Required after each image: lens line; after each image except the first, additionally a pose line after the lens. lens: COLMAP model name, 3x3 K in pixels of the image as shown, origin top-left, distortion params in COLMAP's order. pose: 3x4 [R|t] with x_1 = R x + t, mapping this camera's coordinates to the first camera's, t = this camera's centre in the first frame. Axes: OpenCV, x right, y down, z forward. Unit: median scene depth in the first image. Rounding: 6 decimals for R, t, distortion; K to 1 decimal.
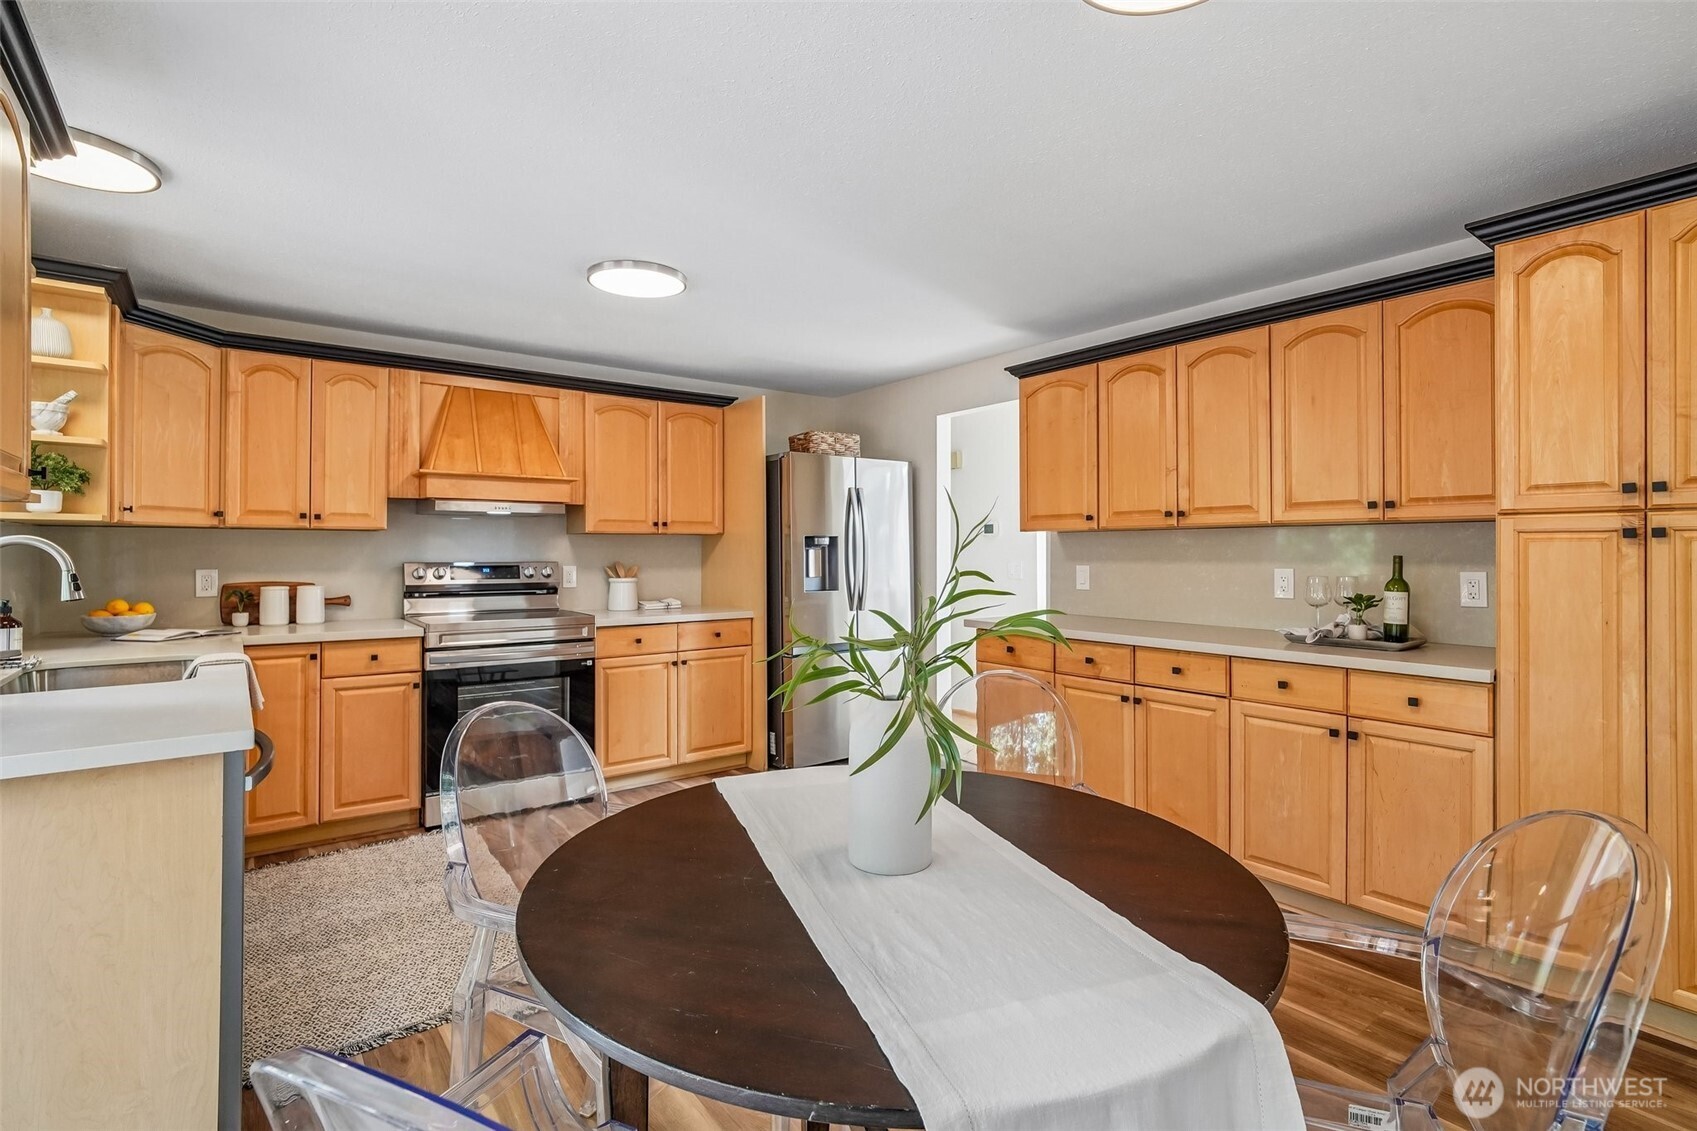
lens RADIAL K [[800.5, 0, 855.0], [0, 800.5, 548.9], [0, 0, 1]] dist [-0.001750, 0.000505]
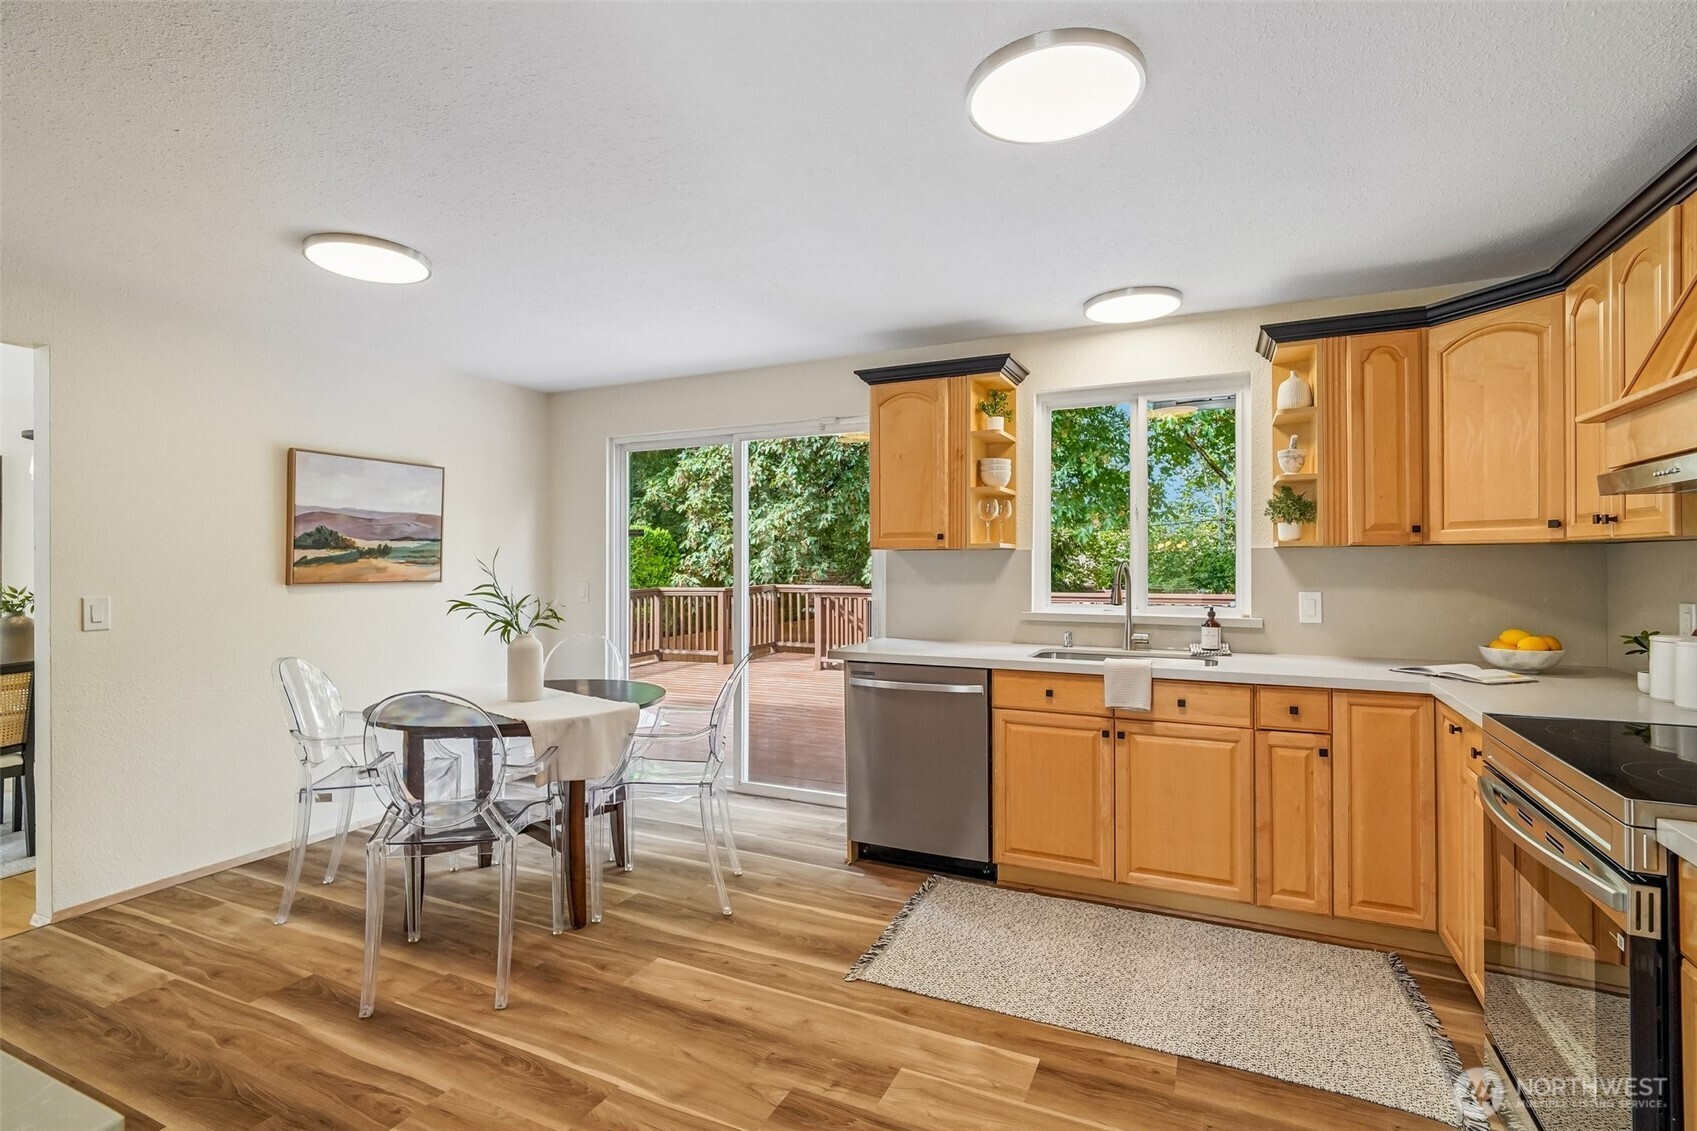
lens RADIAL K [[800.5, 0, 855.0], [0, 800.5, 548.9], [0, 0, 1]] dist [-0.001750, 0.000505]
pose [[-0.888204, -0.003571, -0.459436, 0.106359], [0.002905, 0.999906, -0.013388, -0.014198], [0.459441, -0.013226, -0.888110, 1.431931]]
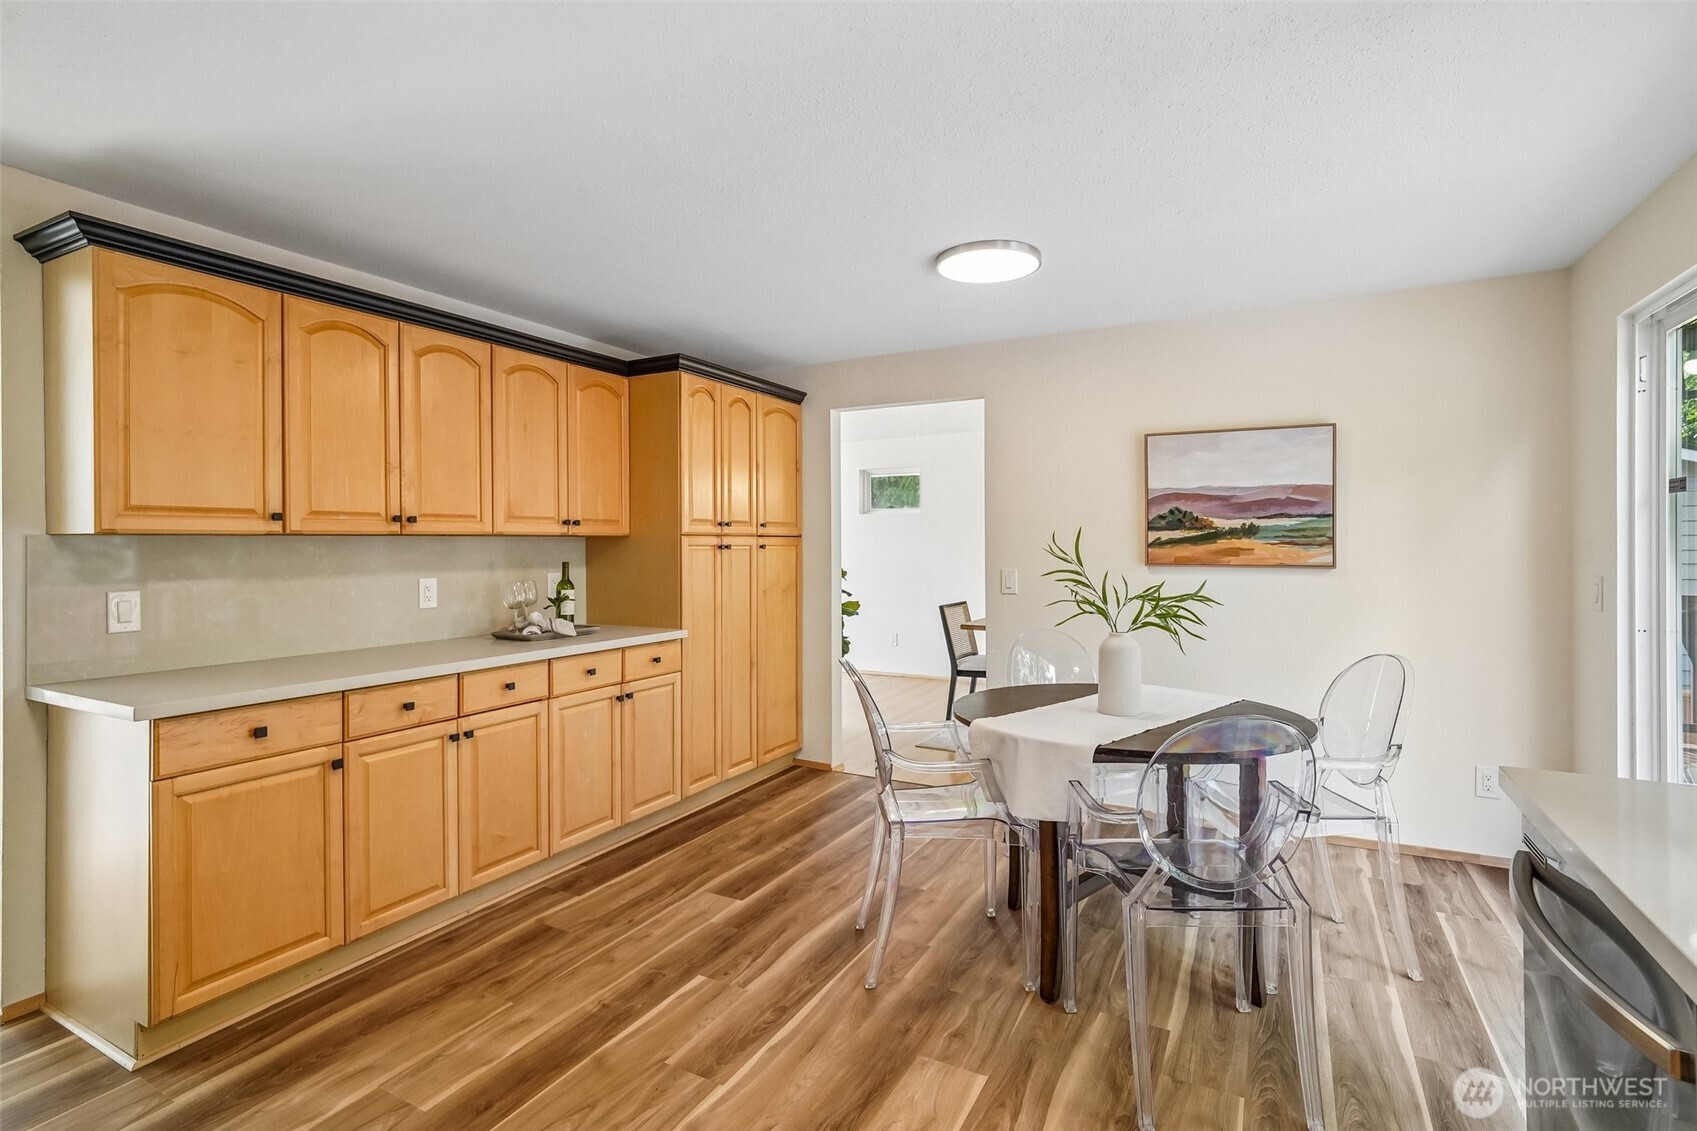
lens RADIAL K [[805.1, 0, 849.2], [0, 805.1, 544.2], [0, 0, 1]] dist [-0.030256, 0.000528]
pose [[-0.400466, 0.007630, 0.916280, -0.597615], [0.007189, 0.999961, -0.005184, -0.009049], [-0.916284, 0.004511, -0.400505, 0.946506]]
